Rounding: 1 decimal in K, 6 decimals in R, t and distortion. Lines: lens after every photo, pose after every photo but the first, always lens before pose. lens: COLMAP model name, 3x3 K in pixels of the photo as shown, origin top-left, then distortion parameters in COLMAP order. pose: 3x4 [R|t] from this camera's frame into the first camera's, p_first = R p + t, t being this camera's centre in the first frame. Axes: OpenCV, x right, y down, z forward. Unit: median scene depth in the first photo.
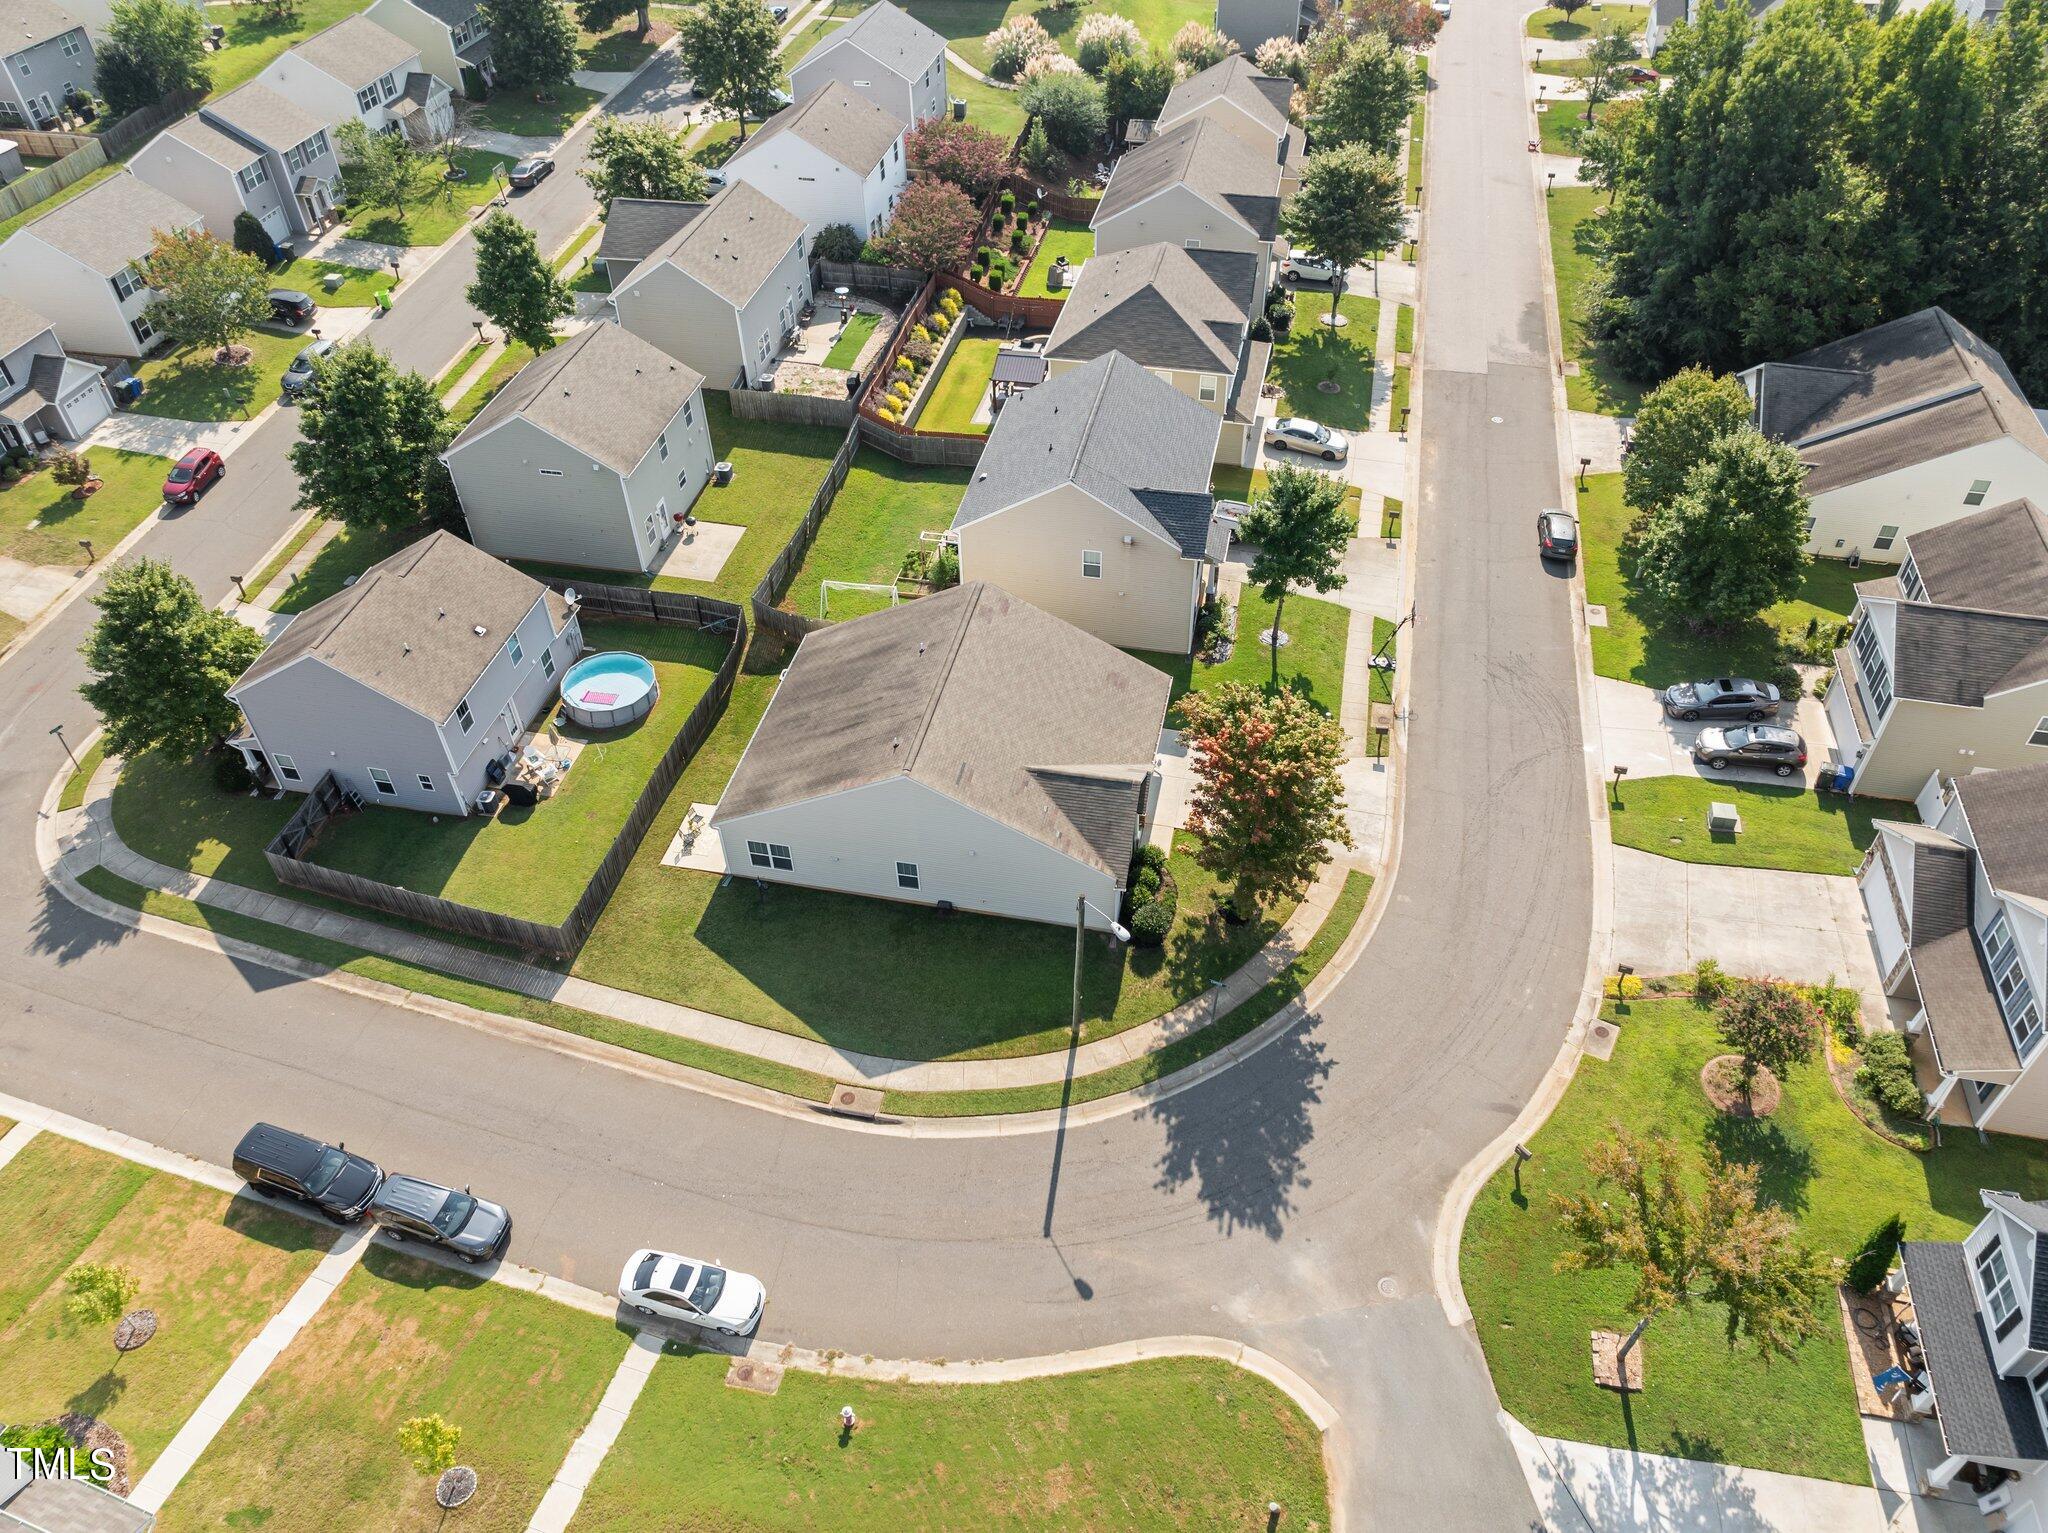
lens RADIAL K [[1481.6, 0, 1028.6], [0, 1481.6, 770.3], [0, 0, 1]] dist [-0.005517, -0.001943]
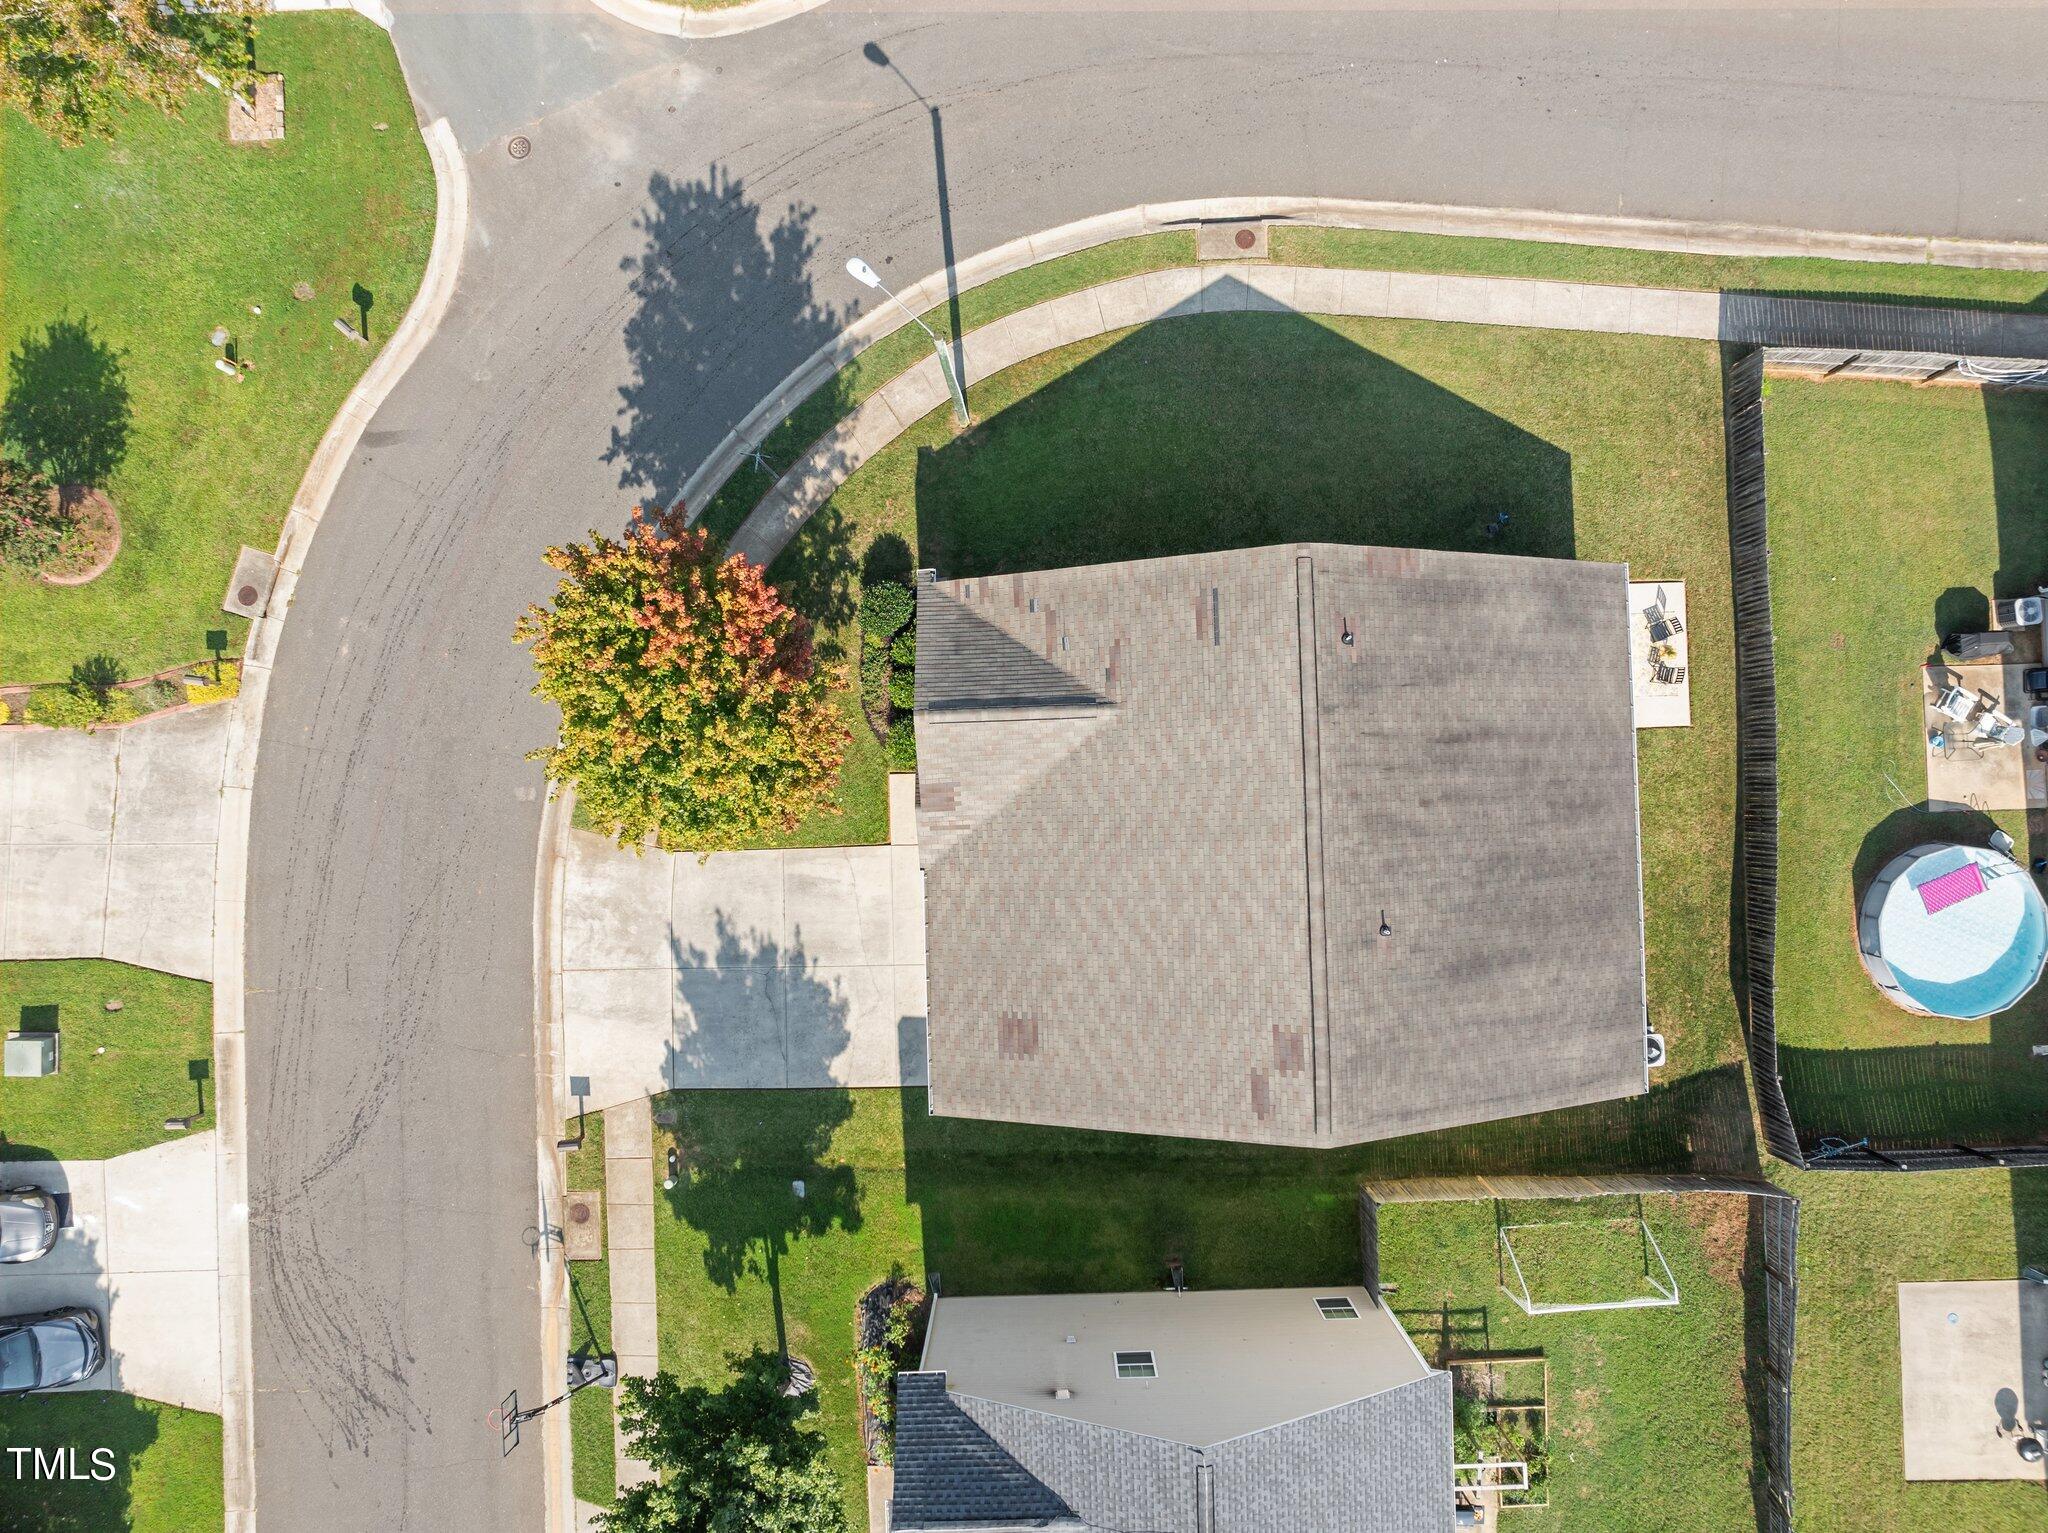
lens RADIAL K [[1461.2, 0, 1023.5], [0, 1461.2, 766.9], [0, 0, 1]] dist [-0.030001, 0.003659]
pose [[-0.972125, 0.233395, 0.022380, 0.026891], [-0.137981, -0.646647, 0.750206, -0.441007], [0.189566, 0.726206, 0.660825, 0.653736]]
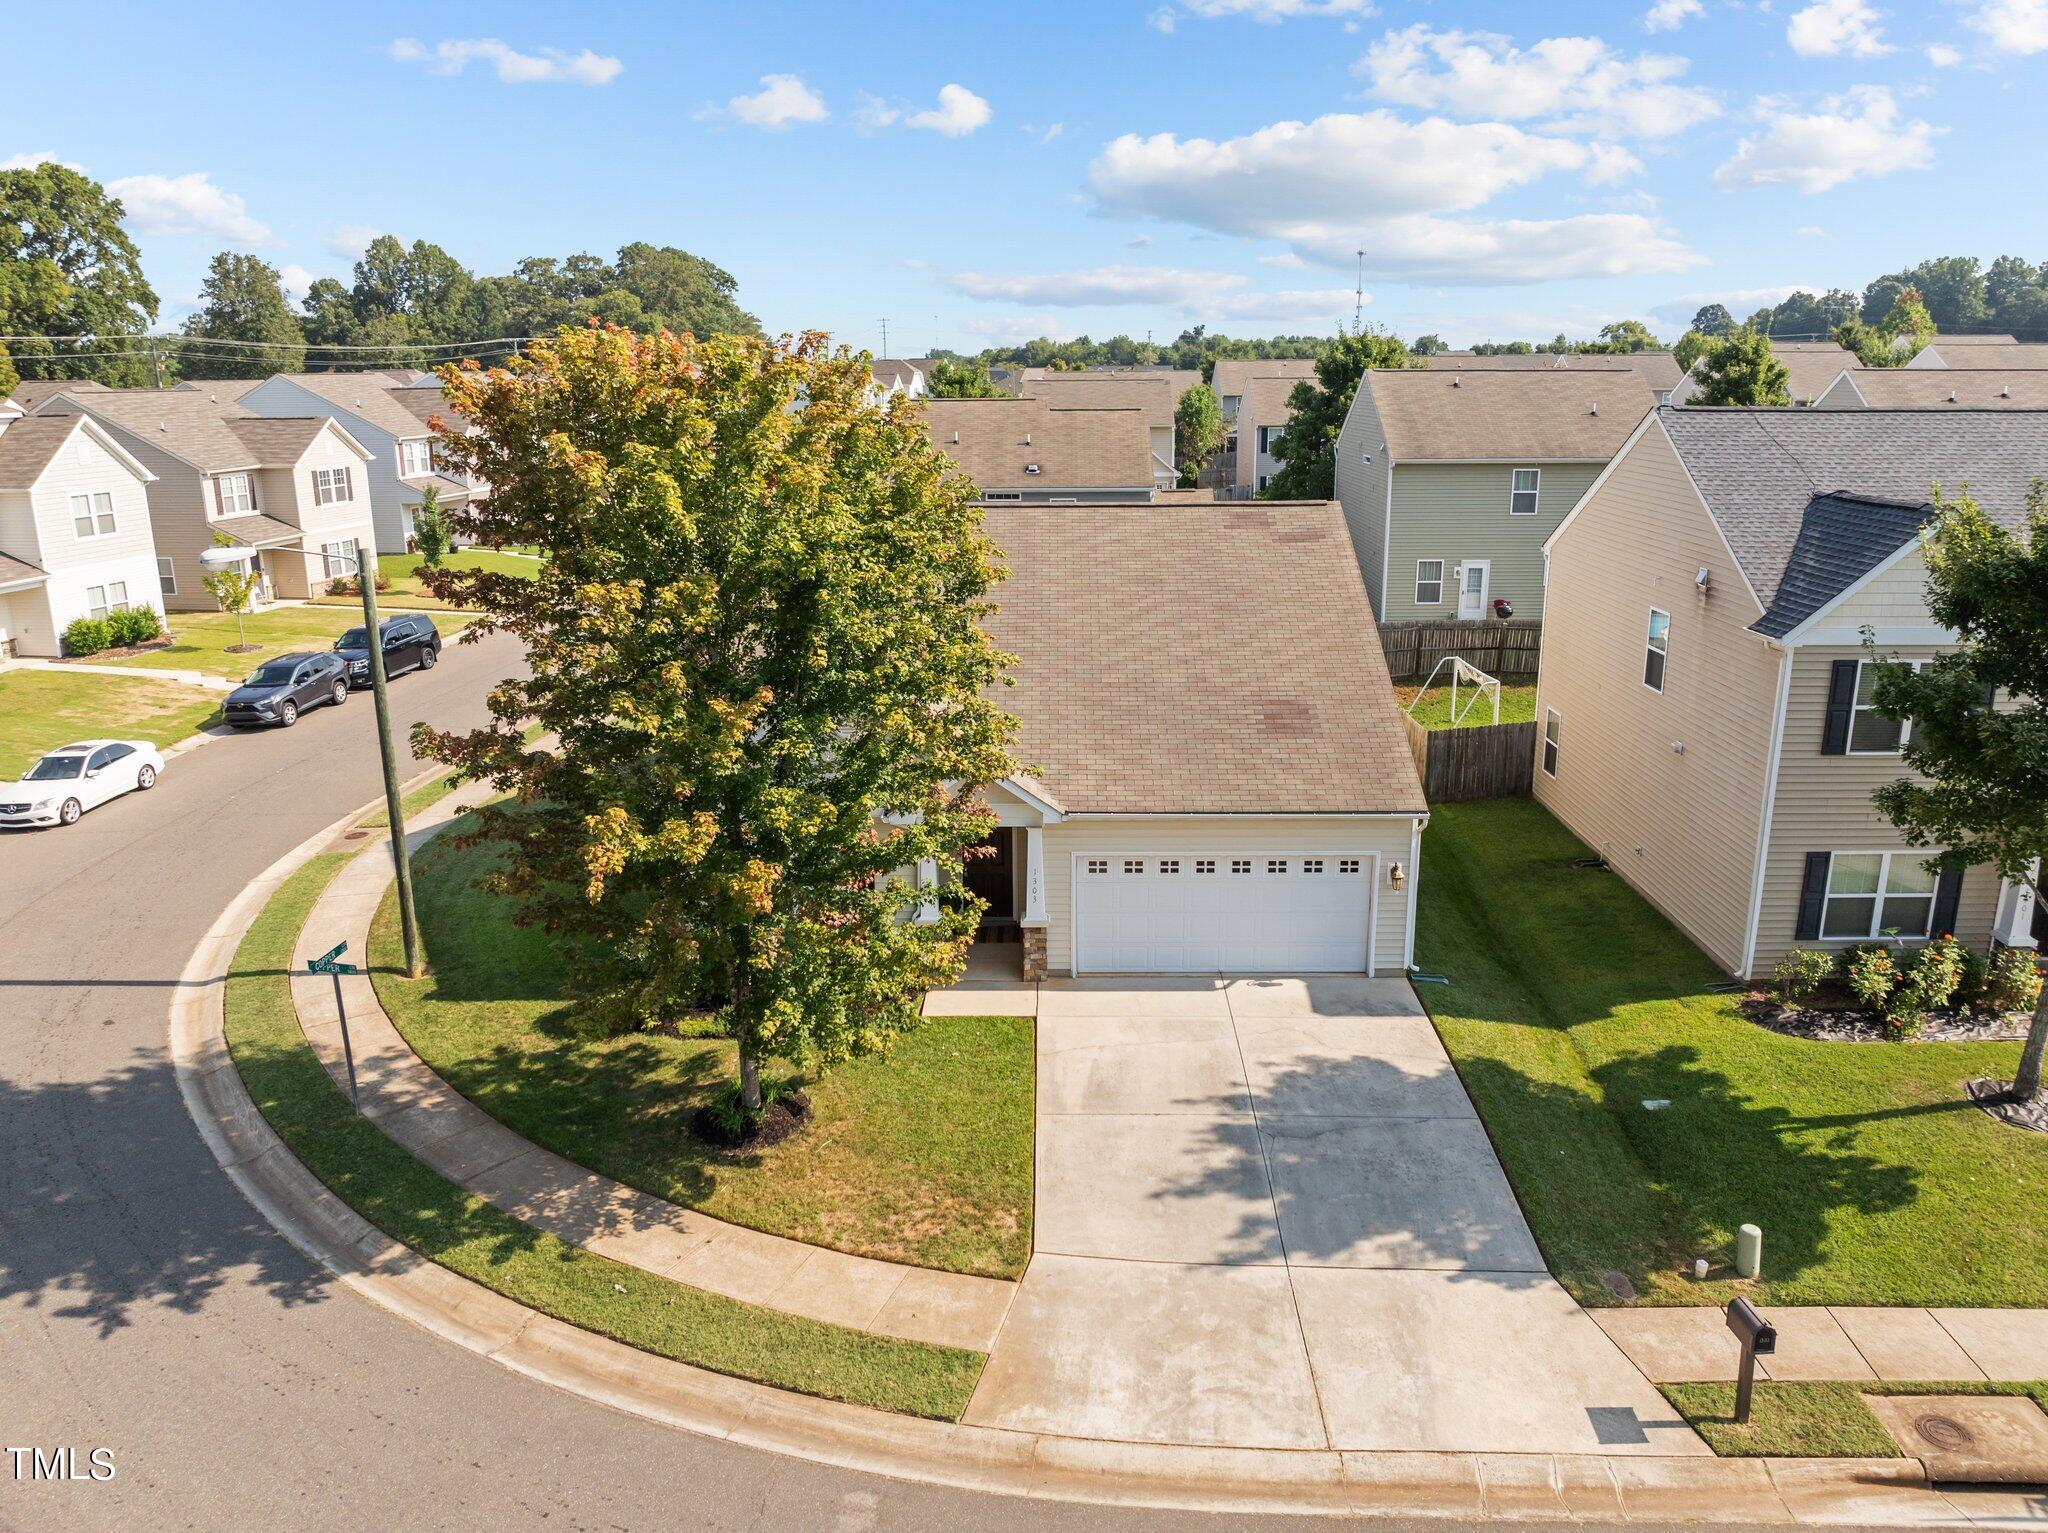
lens RADIAL K [[1430.5, 0, 1023.2], [0, 1430.5, 754.5], [0, 0, 1]] dist [-0.036703, 0.000999]
pose [[0.183885, 0.264624, -0.946658, 0.467680], [-0.669349, 0.738993, 0.076556, -0.039568], [0.719832, 0.619567, 0.313015, 0.934152]]
